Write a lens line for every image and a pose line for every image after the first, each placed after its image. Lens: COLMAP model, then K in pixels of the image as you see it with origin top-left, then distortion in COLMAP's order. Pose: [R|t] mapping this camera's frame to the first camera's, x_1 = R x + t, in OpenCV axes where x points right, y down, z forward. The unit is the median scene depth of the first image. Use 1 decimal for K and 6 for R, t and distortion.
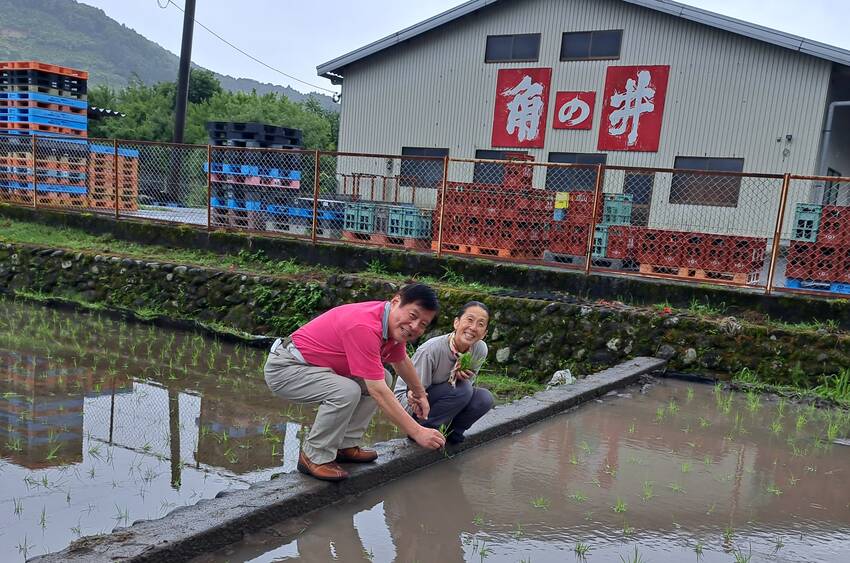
lens RADIAL K [[844.3, 0, 434.5], [0, 844.3, 396.6], [0, 0, 1]] dist [0.032787, 0.000000]
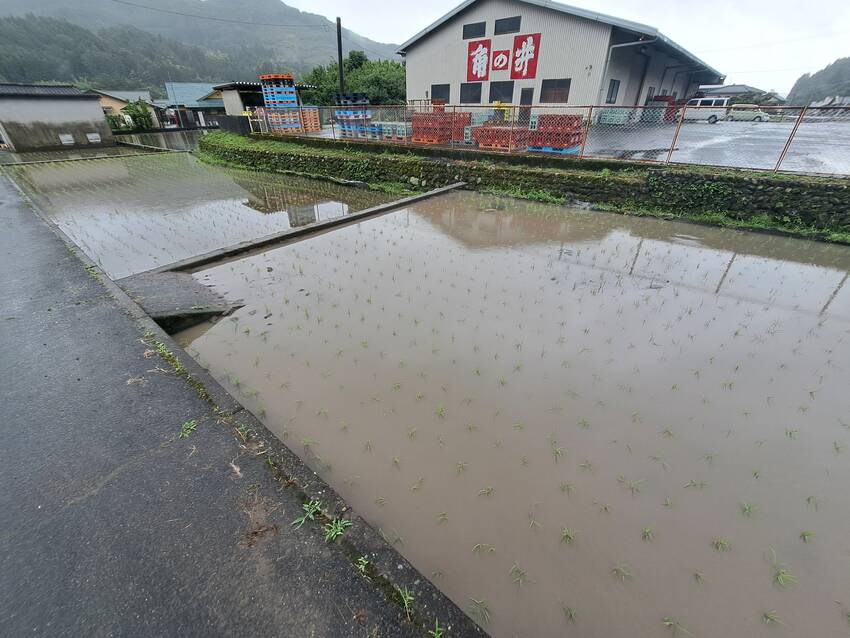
lens RADIAL K [[338.1, 0, 425.3], [0, 338.1, 318.8], [0, 0, 1]] dist [-0.018340, 0.002401]
pose [[0.984799, 0.002005, -0.173688, 0.196787], [0.057669, 0.939442, 0.337822, -0.002182], [0.163847, -0.342703, 0.925045, -0.156435]]
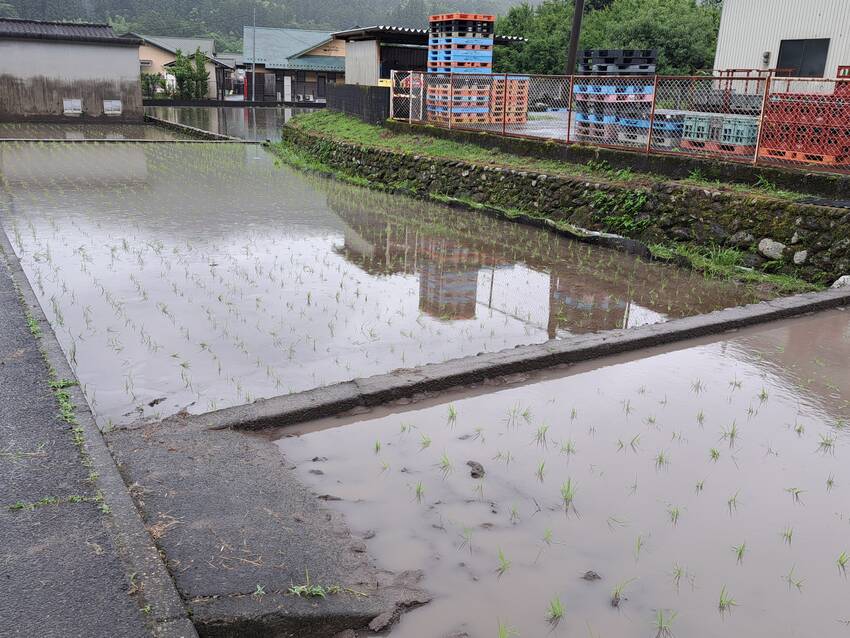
lens RADIAL K [[760.4, 0, 428.4], [0, 760.4, 314.9], [0, 0, 1]] dist [0.114403, -0.142749]
pose [[0.881064, 0.078069, -0.466510, 0.090522], [-0.048540, 0.996001, 0.075003, -0.017907], [0.470500, -0.043438, 0.881330, -0.096400]]
